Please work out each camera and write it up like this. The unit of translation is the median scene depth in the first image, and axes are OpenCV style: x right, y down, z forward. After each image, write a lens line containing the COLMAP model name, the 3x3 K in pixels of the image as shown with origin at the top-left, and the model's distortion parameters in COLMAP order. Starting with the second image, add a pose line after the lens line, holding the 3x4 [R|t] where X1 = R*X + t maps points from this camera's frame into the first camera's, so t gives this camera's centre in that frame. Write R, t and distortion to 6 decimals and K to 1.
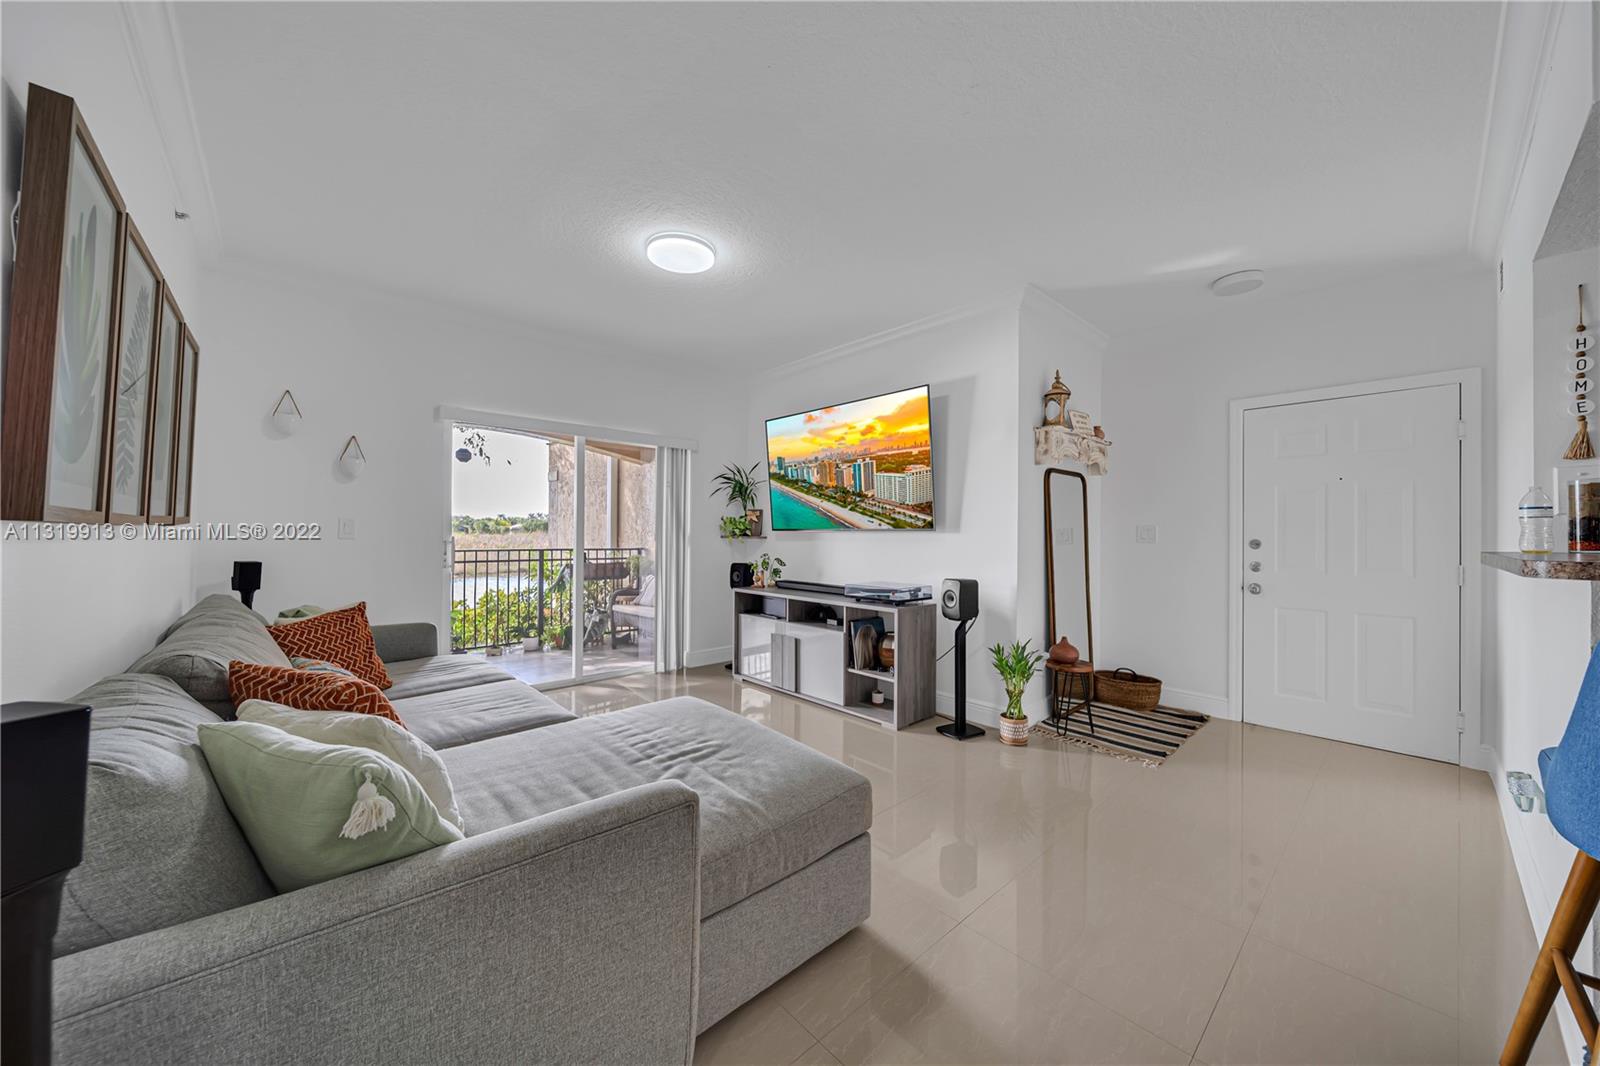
lens RADIAL K [[560.8, 0, 806.5], [0, 560.8, 530.7], [0, 0, 1]] dist [0.000147, -0.000011]
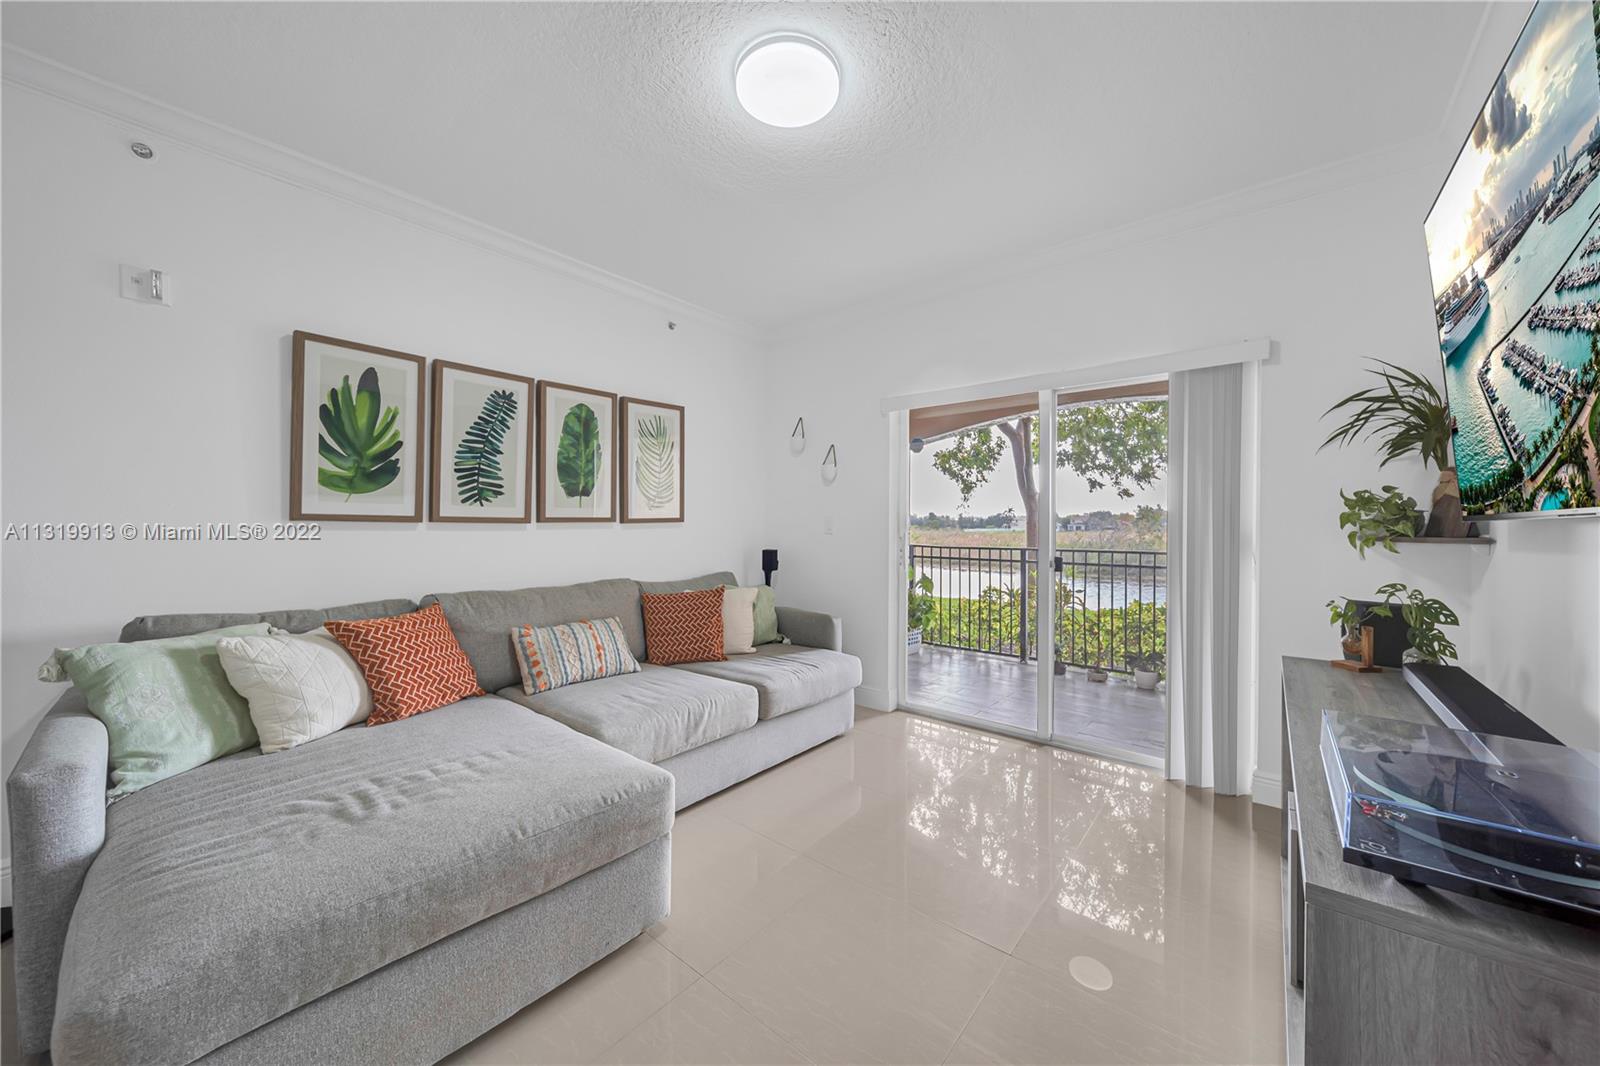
lens RADIAL K [[572.5, 0, 800.4], [0, 572.5, 534.2], [0, 0, 1]] dist [-0.003506, -0.000167]
pose [[0.136097, 0.006982, -0.990671, 0.337091], [0.000610, 0.999974, 0.007131, 0.007596], [0.990695, -0.001575, 0.136089, 0.762006]]
